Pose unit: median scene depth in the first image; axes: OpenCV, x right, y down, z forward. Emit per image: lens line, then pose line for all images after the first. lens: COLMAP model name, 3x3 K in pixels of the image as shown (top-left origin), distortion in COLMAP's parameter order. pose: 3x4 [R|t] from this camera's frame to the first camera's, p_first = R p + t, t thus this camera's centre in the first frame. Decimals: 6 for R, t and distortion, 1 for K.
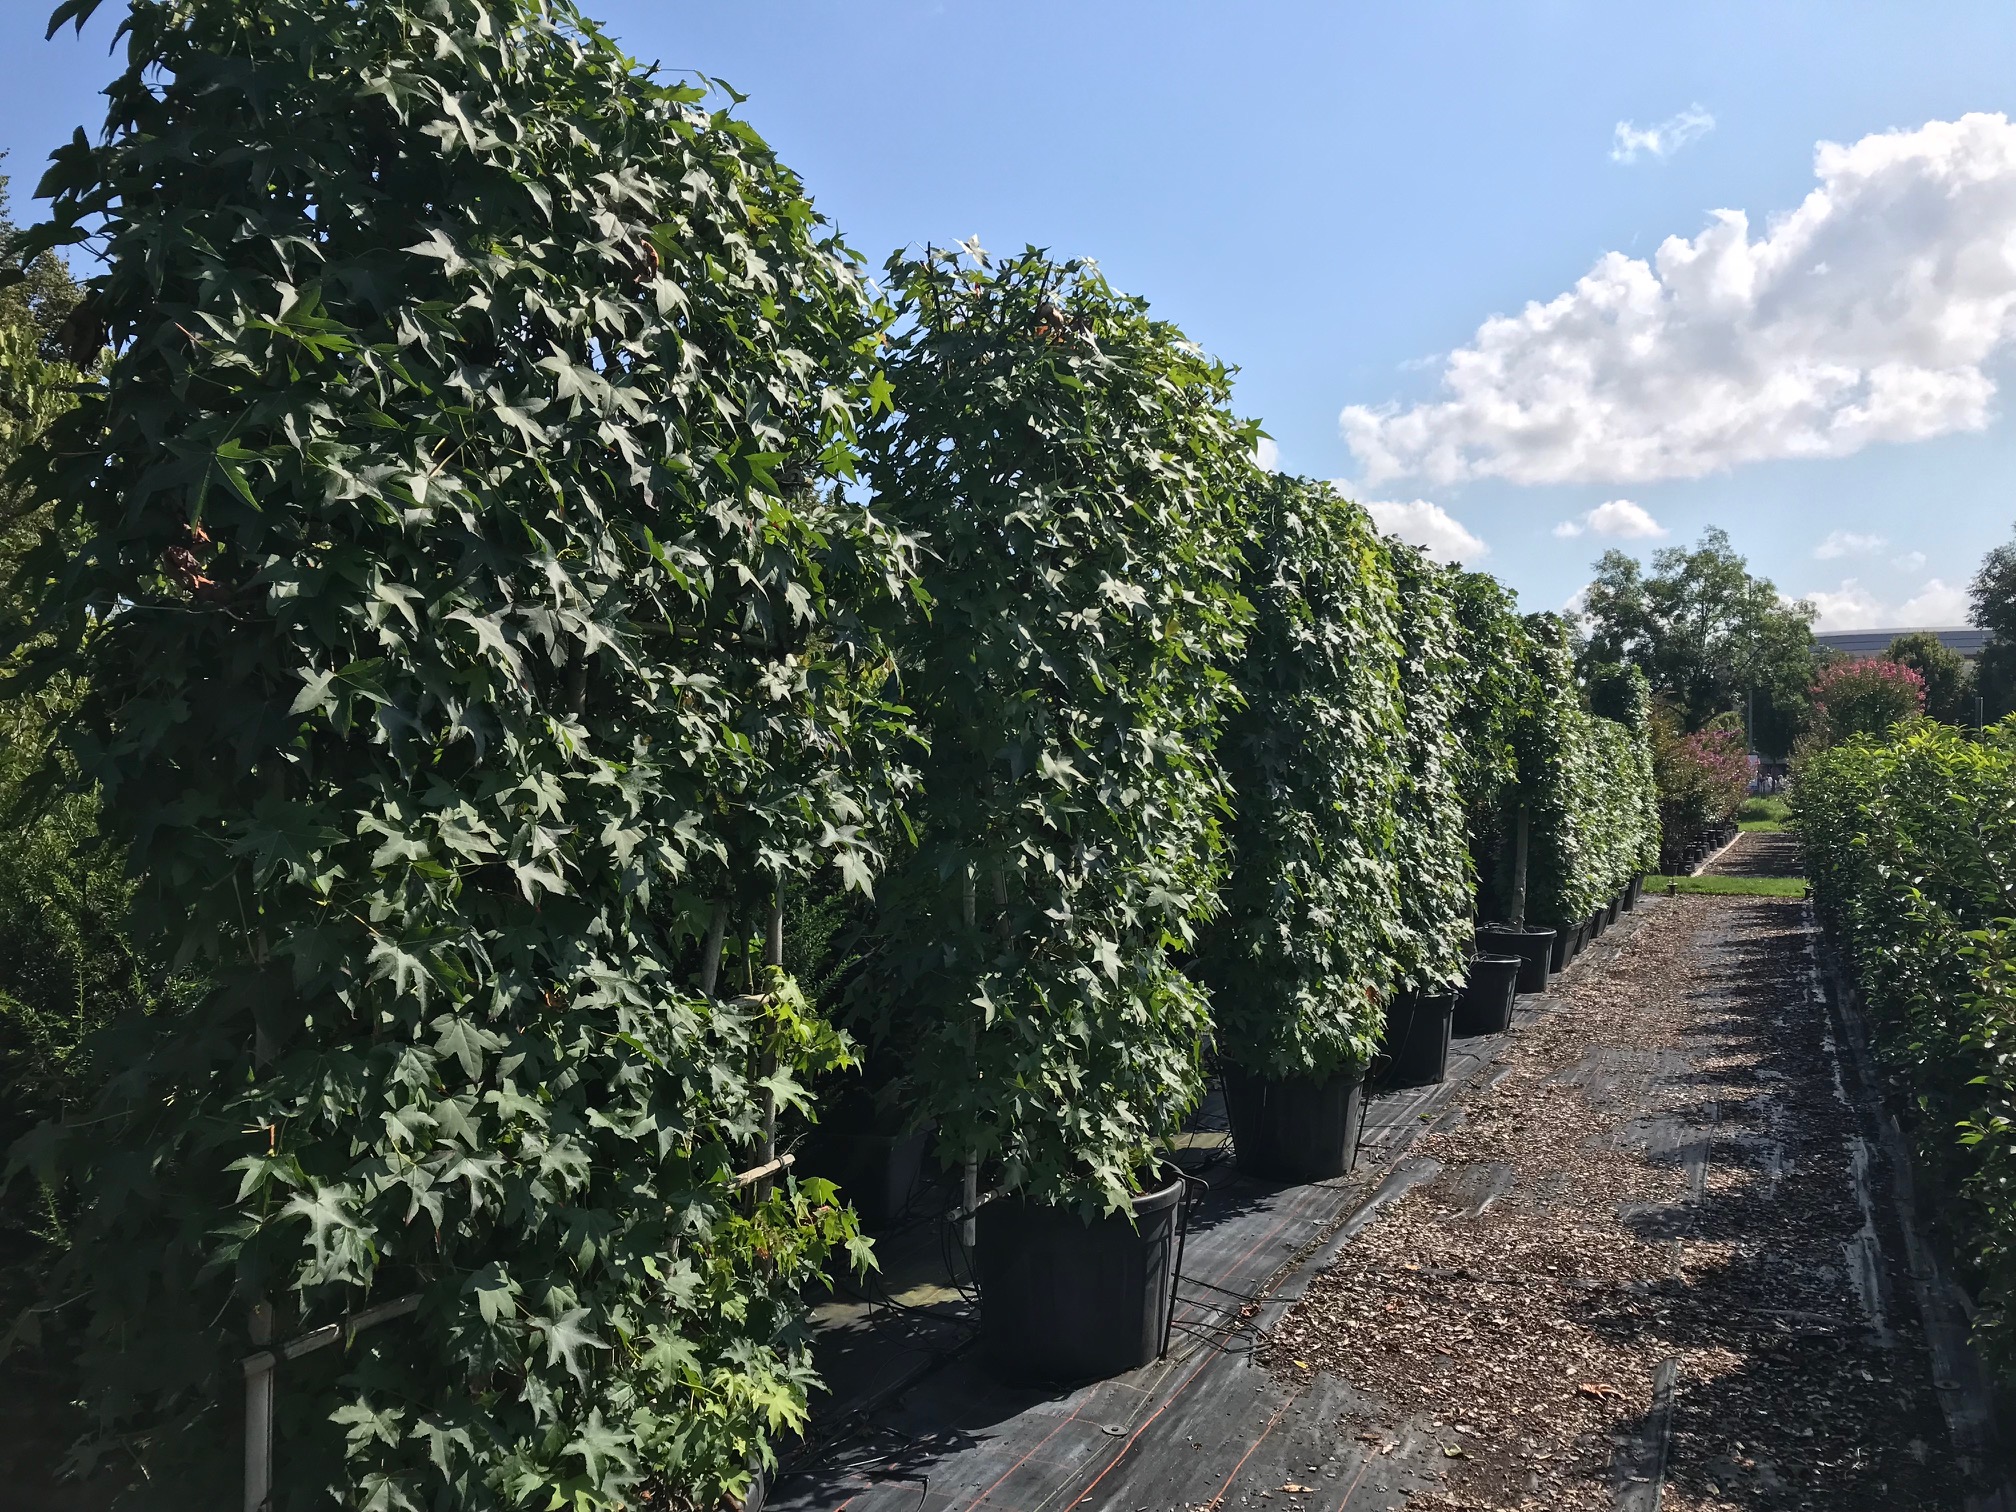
lens RADIAL K [[1638.8, 0, 1004.5], [0, 1638.8, 749.3], [0, 0, 1]] dist [0.006411, 0.026820]
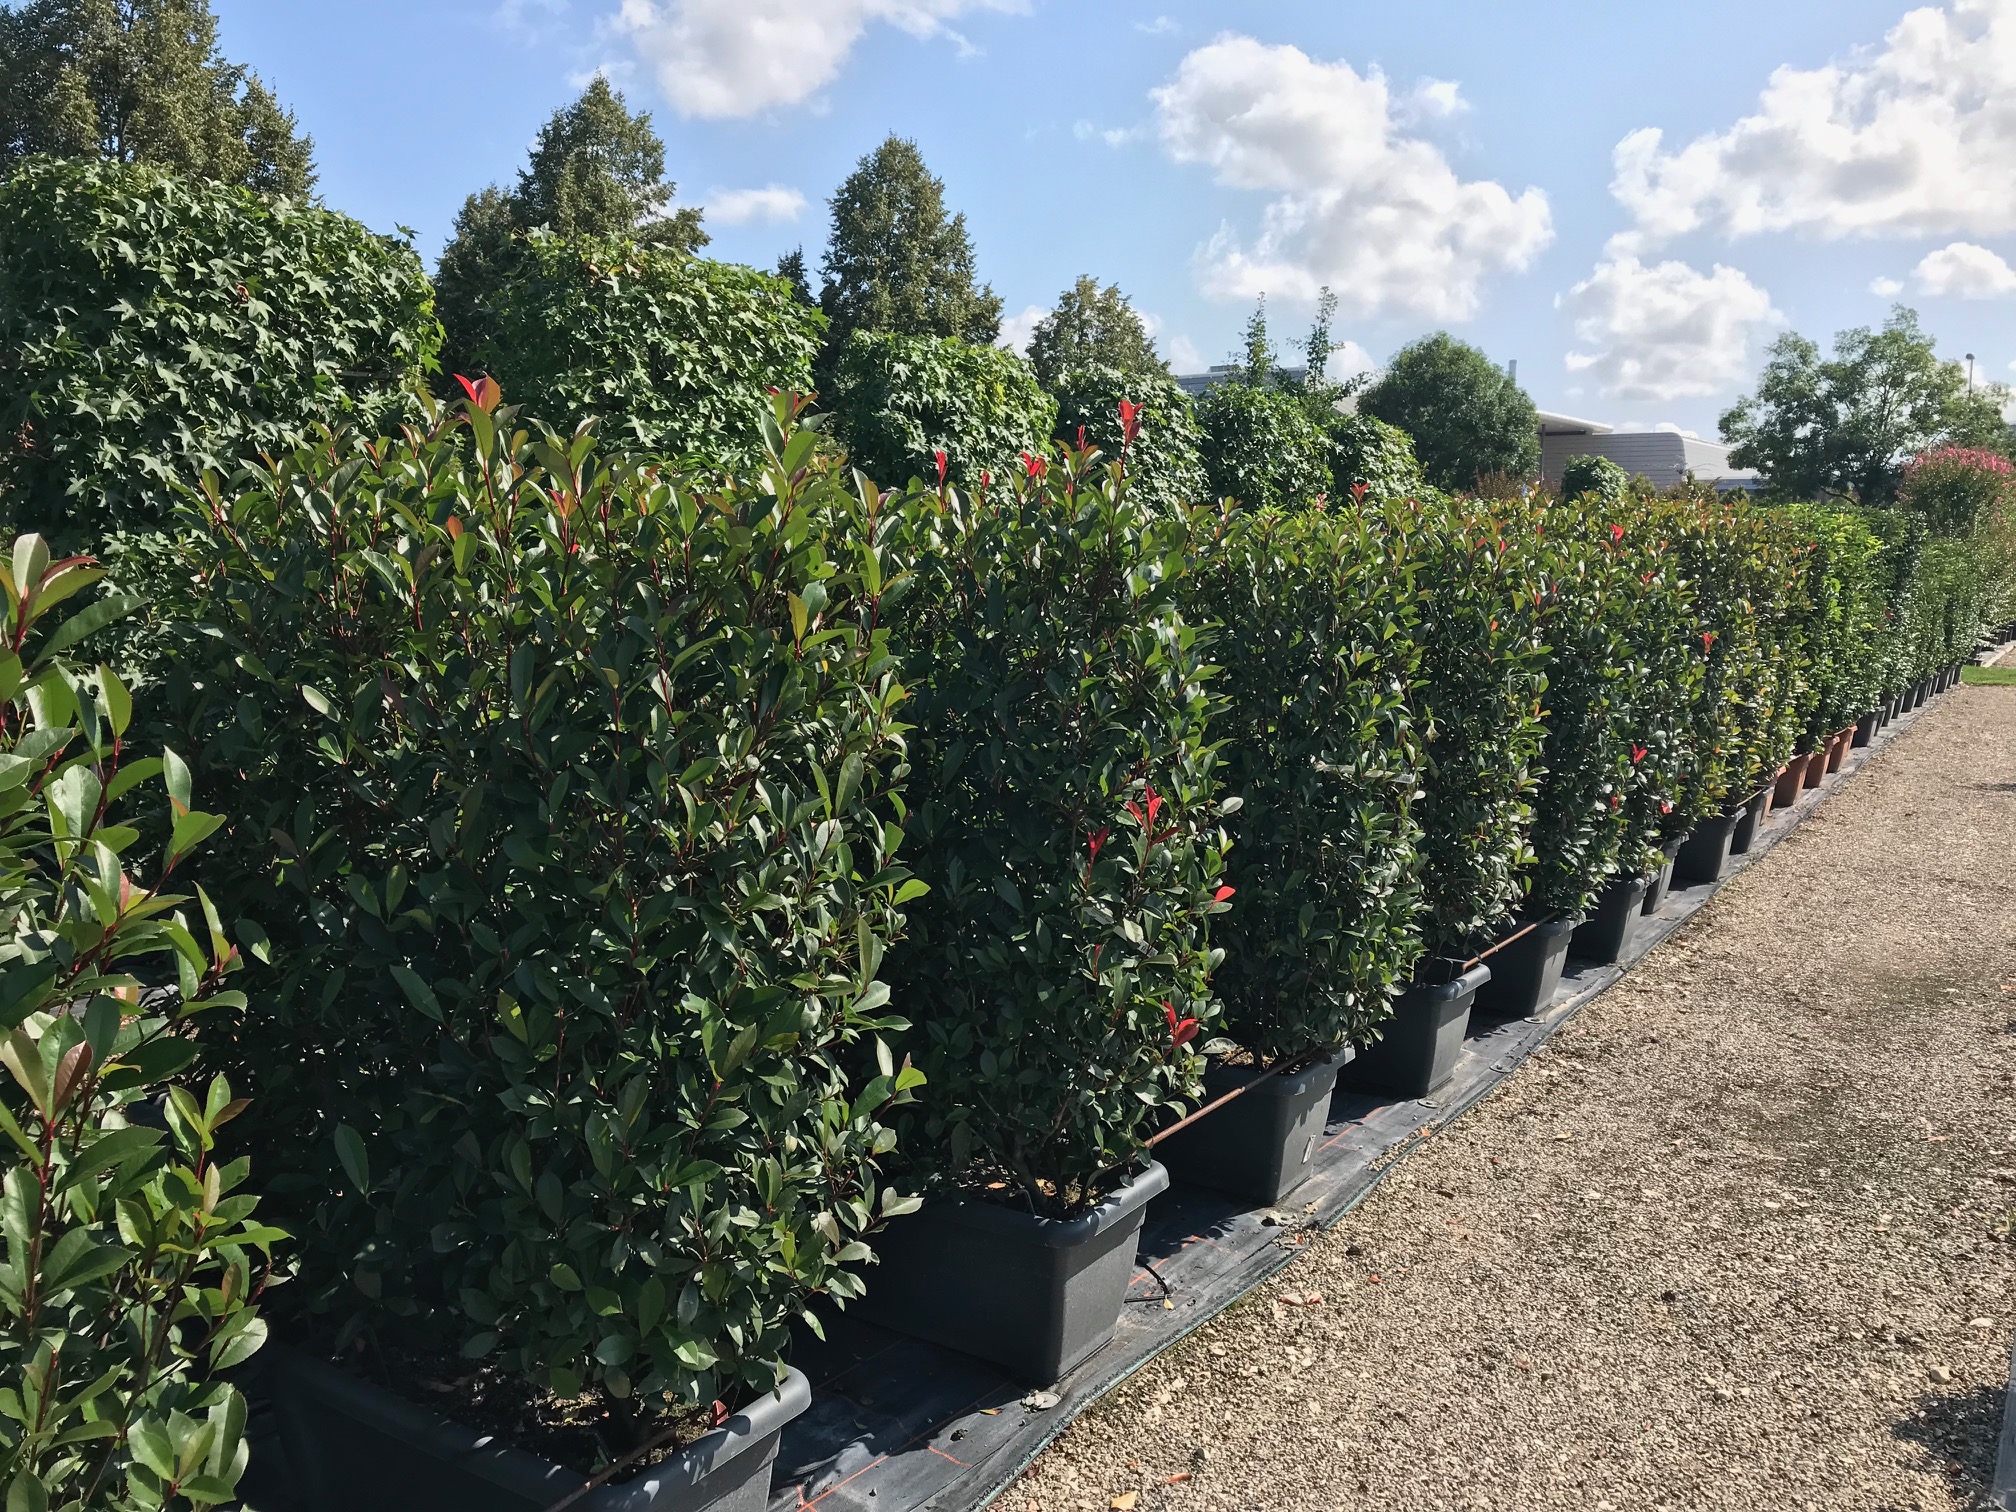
lens RADIAL K [[1638.8, 0, 1013.5], [0, 1638.8, 759.7], [0, 0, 1]] dist [0.006411, 0.026820]
pose [[0.991042, 0.018737, -0.132227, 1.176637], [-0.001186, 0.991305, 0.131577, 0.040534], [0.133543, -0.130242, 0.982448, -1.203379]]
